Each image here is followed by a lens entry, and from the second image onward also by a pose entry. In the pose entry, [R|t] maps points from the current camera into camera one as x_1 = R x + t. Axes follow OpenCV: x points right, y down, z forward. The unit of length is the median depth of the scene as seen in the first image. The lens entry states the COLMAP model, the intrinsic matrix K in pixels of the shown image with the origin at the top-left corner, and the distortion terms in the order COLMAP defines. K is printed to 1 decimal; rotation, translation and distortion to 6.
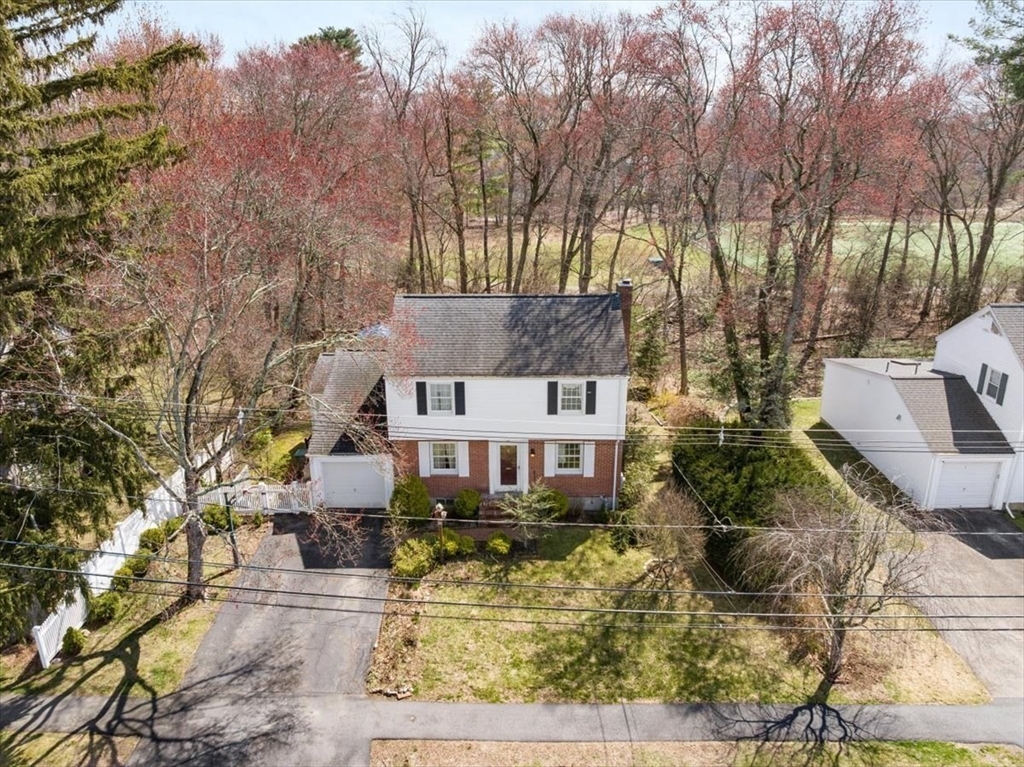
lens RADIAL K [[728.9, 0, 519.3], [0, 728.9, 376.8], [0, 0, 1]] dist [-0.035686, 0.007827]
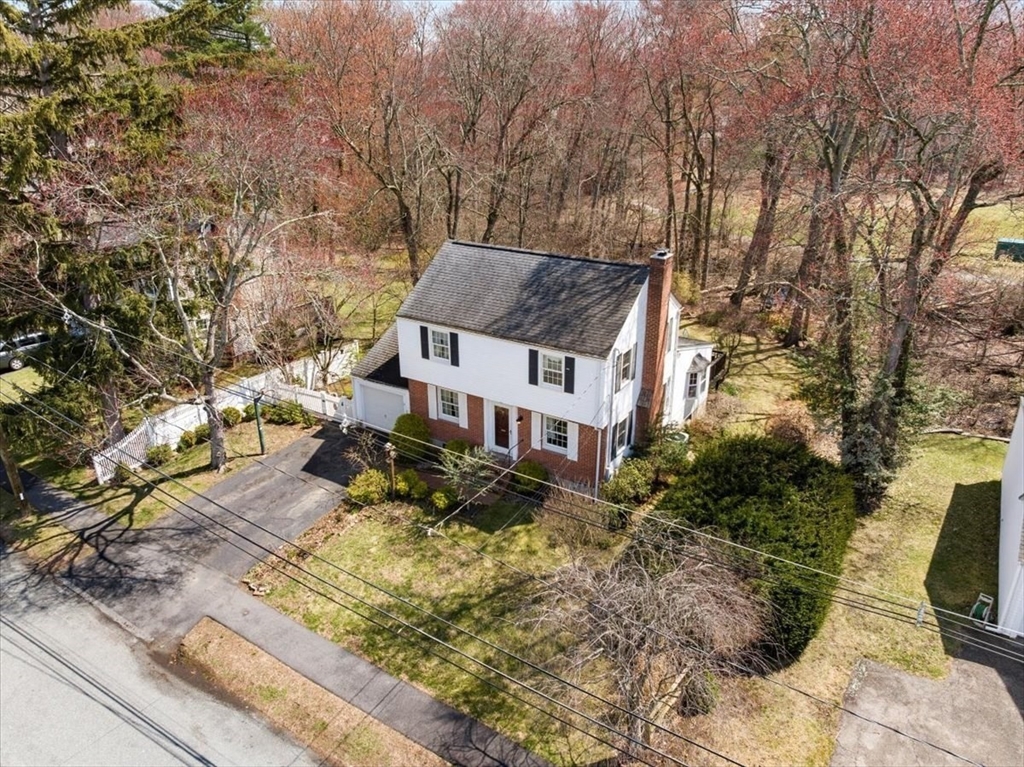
lens RADIAL K [[728.9, 0, 510.5], [0, 728.9, 381.0], [0, 0, 1]] dist [-0.035686, 0.007827]
pose [[0.838305, 0.204289, -0.505481, 0.501103], [-0.163309, 0.978664, 0.124687, -0.066010], [0.520168, -0.021976, 0.853781, 0.185393]]
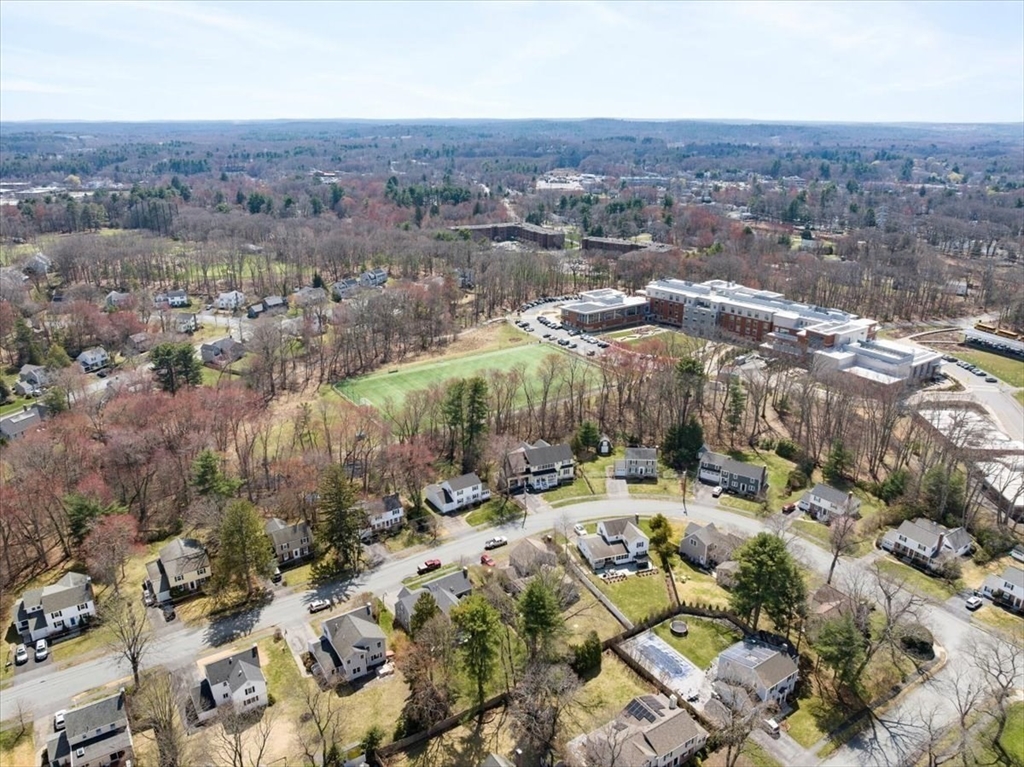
lens RADIAL K [[728.9, 0, 511.6], [0, 728.9, 384.0], [0, 0, 1]] dist [-0.035686, 0.007827]
pose [[0.832000, -0.186852, 0.522362, -2.442779], [0.170648, 0.982119, 0.079507, -1.558160], [-0.527878, 0.022990, 0.849009, -5.609087]]
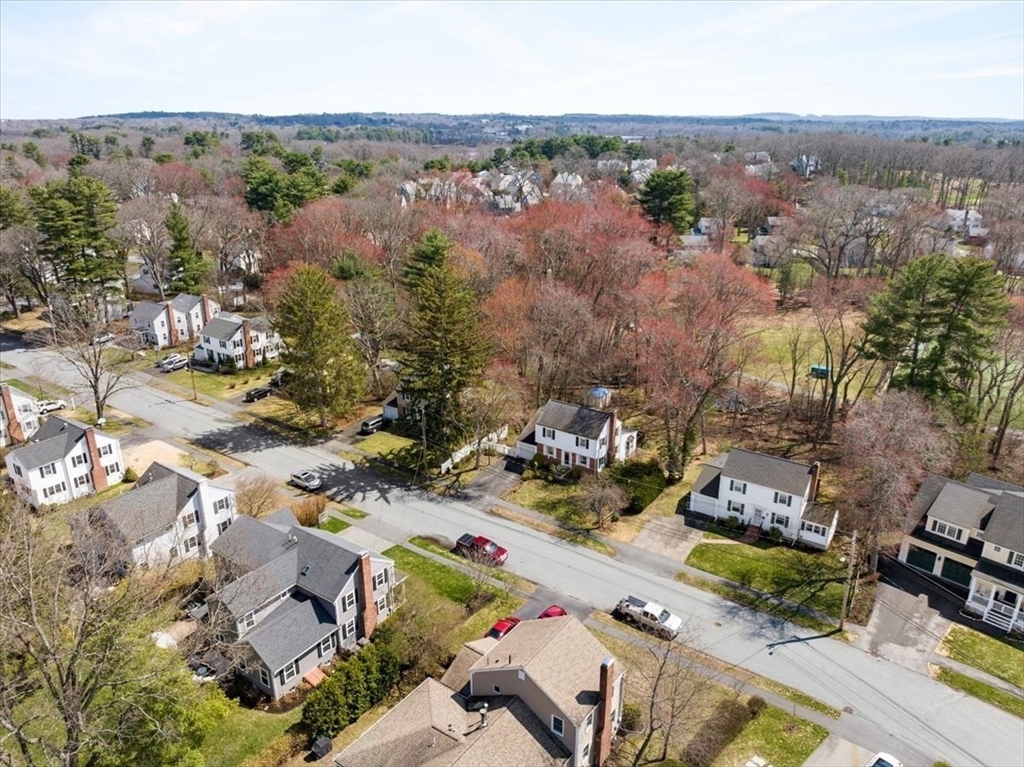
lens RADIAL K [[728.9, 0, 508.8], [0, 728.9, 382.6], [0, 0, 1]] dist [-0.035686, 0.007827]
pose [[0.822657, 0.197749, -0.533040, 1.527073], [-0.180632, 0.979893, 0.084749, -0.465608], [0.539081, 0.026565, 0.841835, -2.007029]]
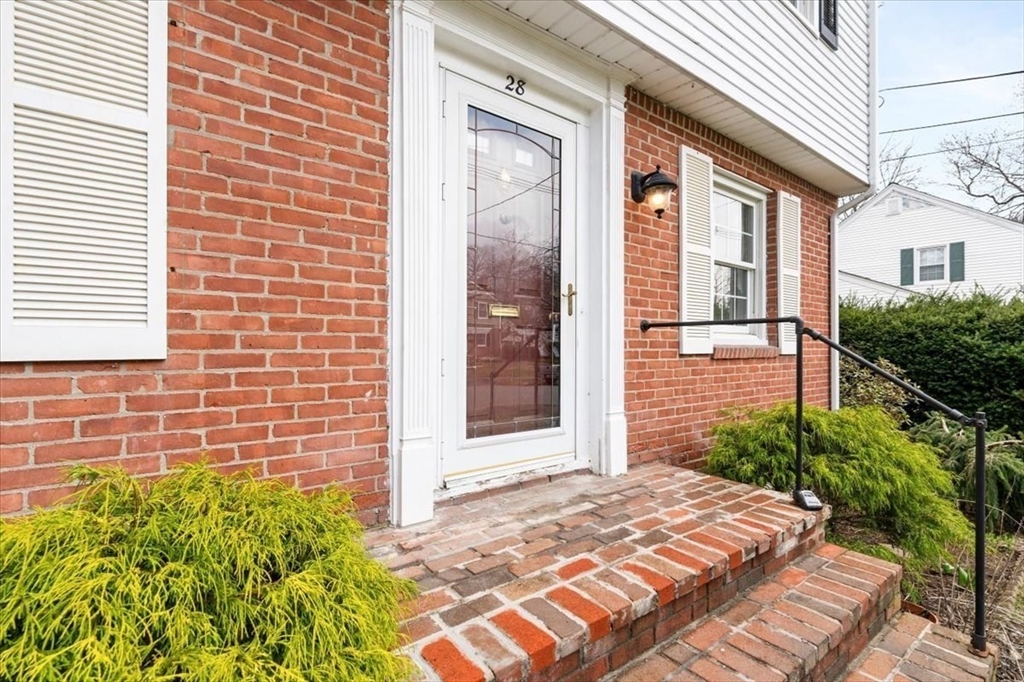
lens RADIAL K [[463.2, 0, 510.0], [0, 463.2, 349.3], [0, 0, 1]] dist [0.002743, -0.000805]
pose [[0.804682, 0.003095, 0.593698, -0.072891], [0.184220, 0.949328, -0.254636, 0.165789], [-0.564402, 0.314272, 0.763337, 0.990245]]
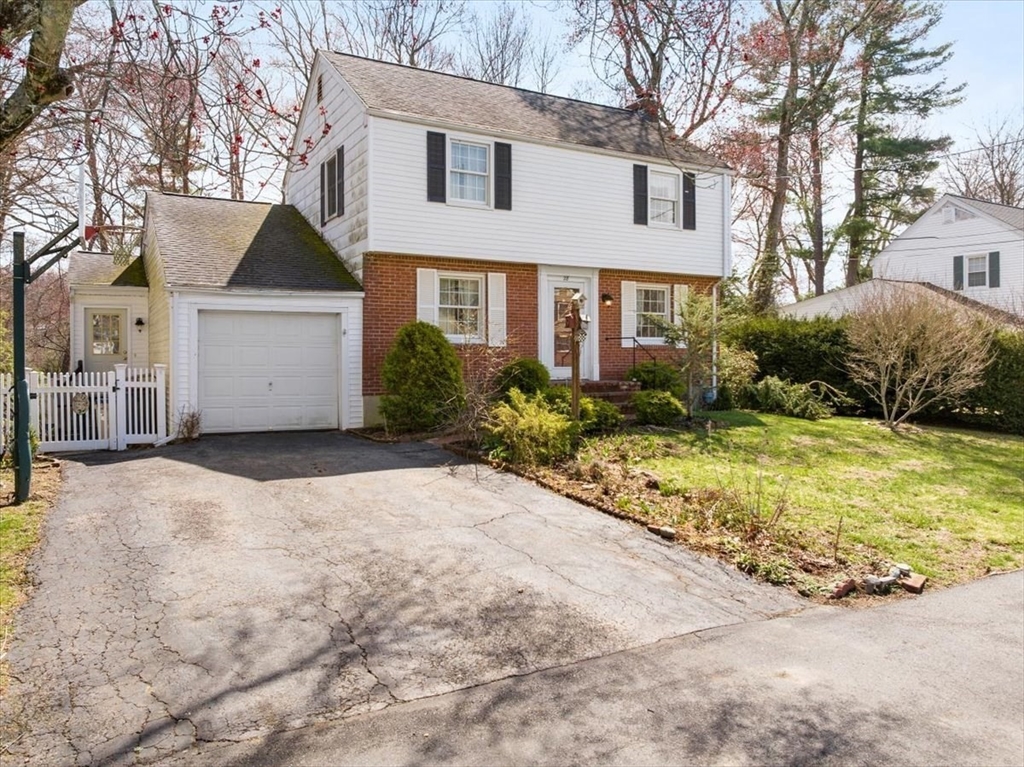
lens RADIAL K [[696.6, 0, 501.3], [0, 696.6, 379.5], [0, 0, 1]] dist [-0.025385, 0.001051]
pose [[0.883628, -0.014705, 0.467959, -0.324819], [0.151386, 0.954788, -0.255854, 0.303515], [-0.443040, 0.296922, 0.845904, 0.618754]]
